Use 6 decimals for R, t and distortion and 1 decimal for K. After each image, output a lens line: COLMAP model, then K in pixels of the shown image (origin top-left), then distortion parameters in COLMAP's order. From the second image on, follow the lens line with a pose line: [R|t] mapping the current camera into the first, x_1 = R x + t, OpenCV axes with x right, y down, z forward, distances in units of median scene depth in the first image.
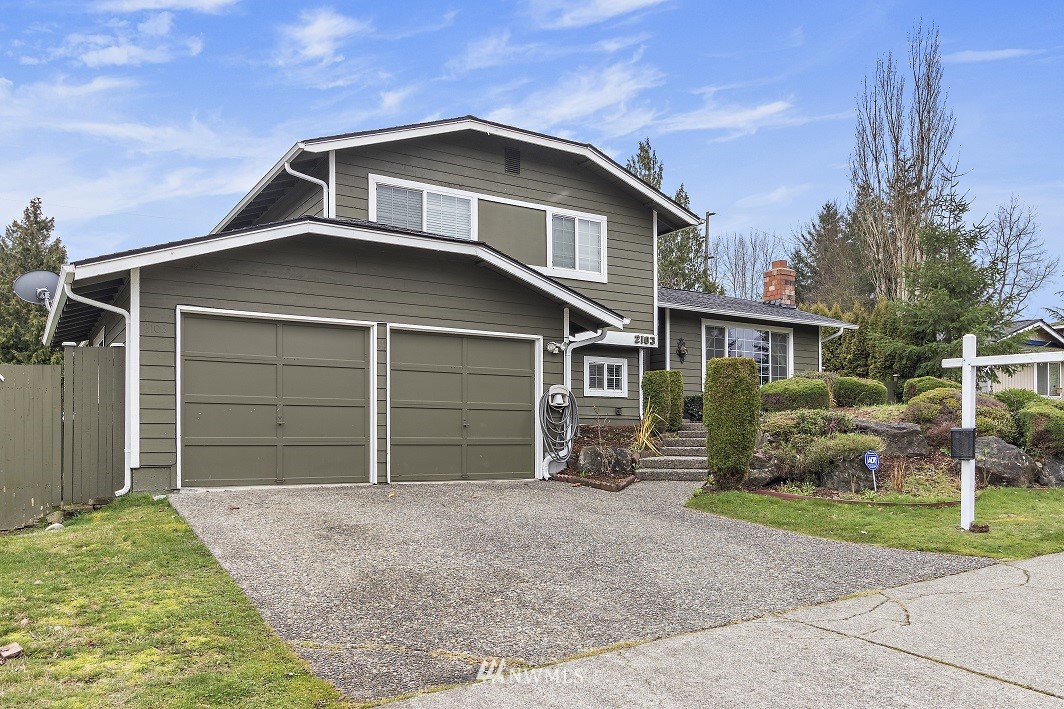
lens RADIAL K [[787.5, 0, 532.0], [0, 787.5, 354.5], [0, 0, 1]] dist [0.000450, 0.000253]
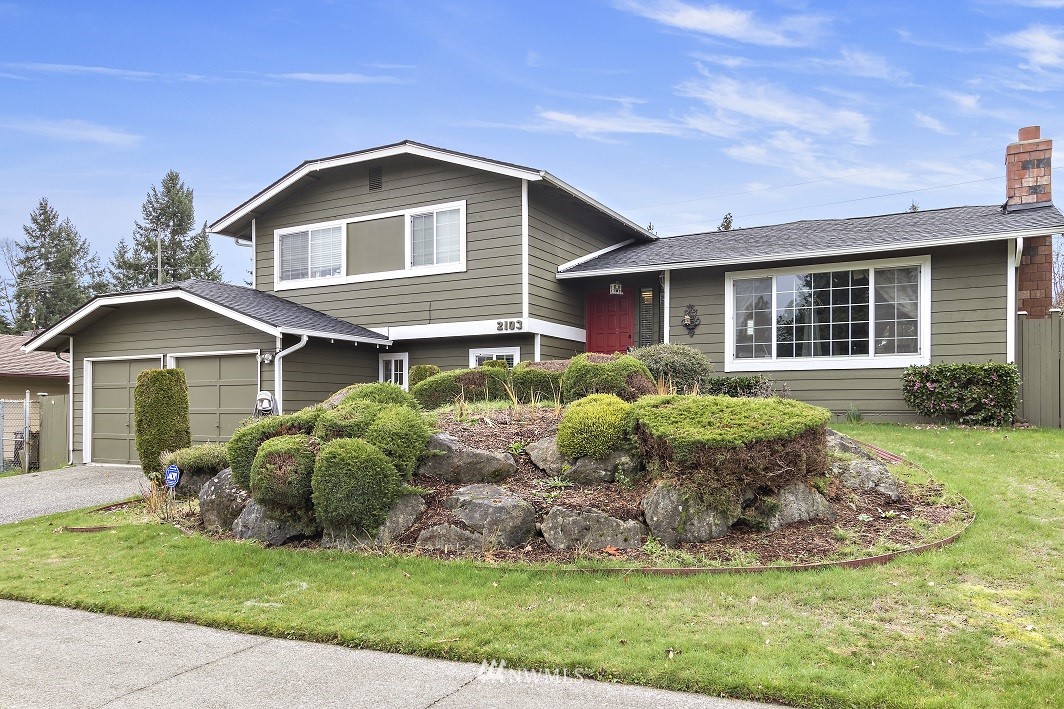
lens RADIAL K [[787.5, 0, 532.0], [0, 787.5, 354.5], [0, 0, 1]] dist [0.000450, 0.000253]
pose [[0.499922, -0.064163, -0.863690, 0.944737], [0.095108, 0.995288, -0.018889, 0.034141], [0.860832, -0.072701, 0.503669, 0.587346]]
